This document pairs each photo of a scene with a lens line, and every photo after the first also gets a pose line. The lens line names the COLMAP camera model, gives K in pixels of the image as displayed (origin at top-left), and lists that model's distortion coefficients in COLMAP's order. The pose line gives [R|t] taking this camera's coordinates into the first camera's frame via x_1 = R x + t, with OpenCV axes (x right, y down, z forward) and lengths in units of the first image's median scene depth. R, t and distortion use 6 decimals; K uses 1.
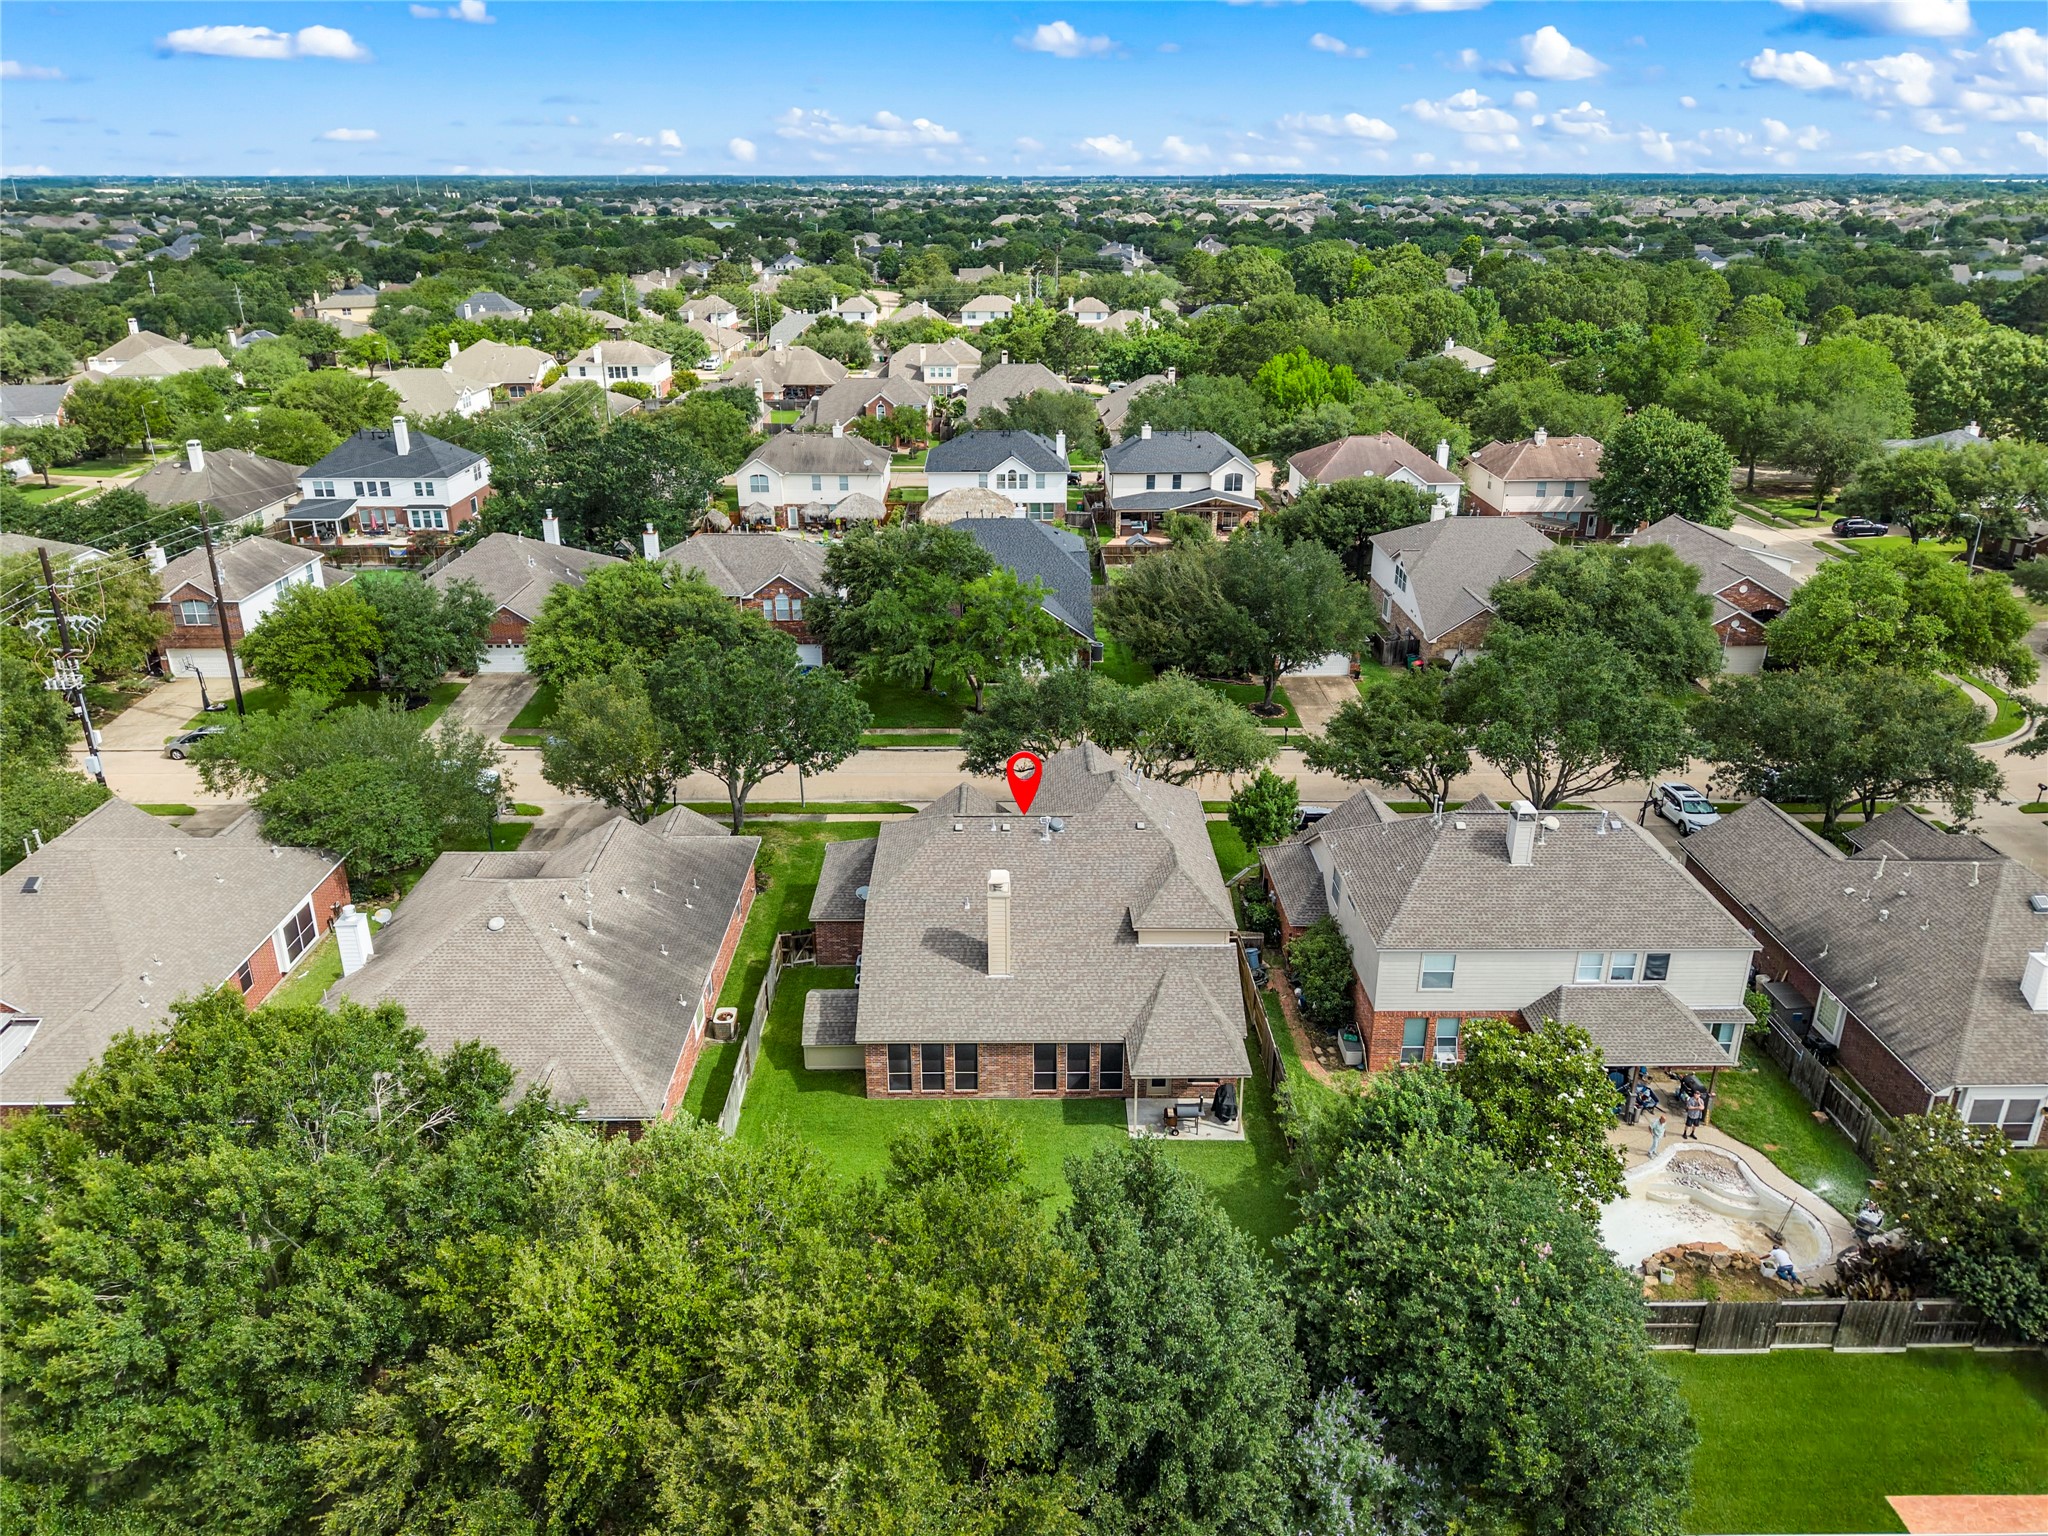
lens RADIAL K [[1380.8, 0, 1024.0], [0, 1380.8, 768.0], [0, 0, 1]] dist [0.101956, -0.138291]
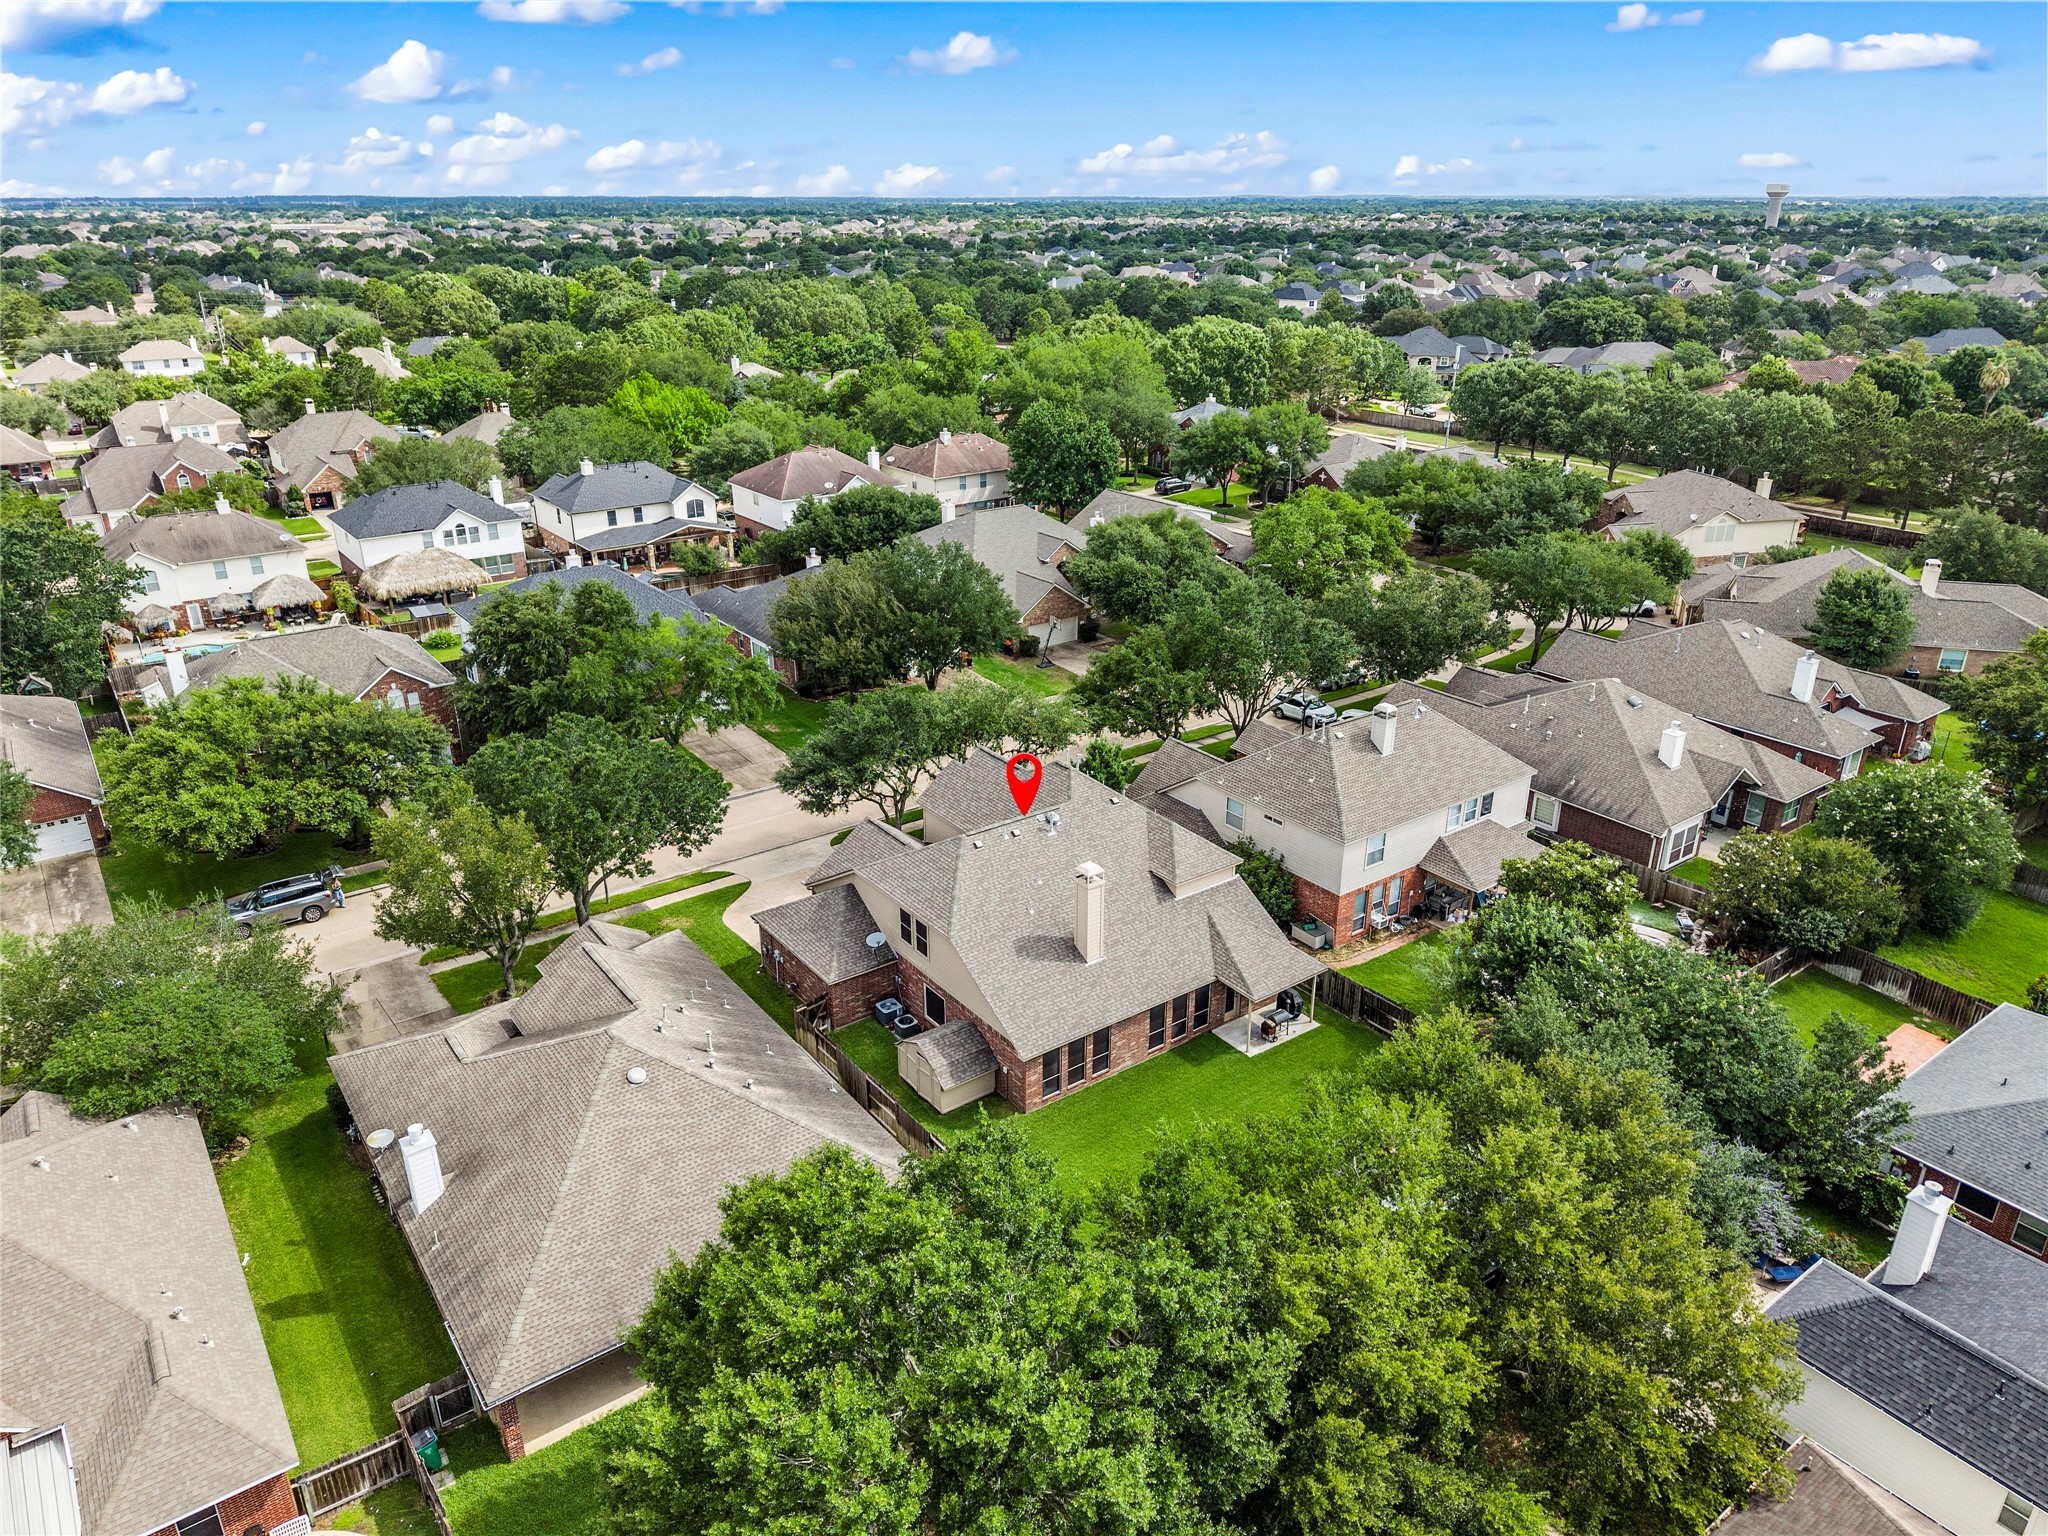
lens RADIAL K [[1346.9, 0, 1010.7], [0, 1346.9, 864.7], [0, 0, 1]] dist [0.020885, -0.020816]
pose [[0.808445, -0.261694, 0.527193, -0.350136], [0.230500, 0.964943, 0.125519, -0.039679], [-0.541559, 0.020043, 0.840424, 0.093883]]
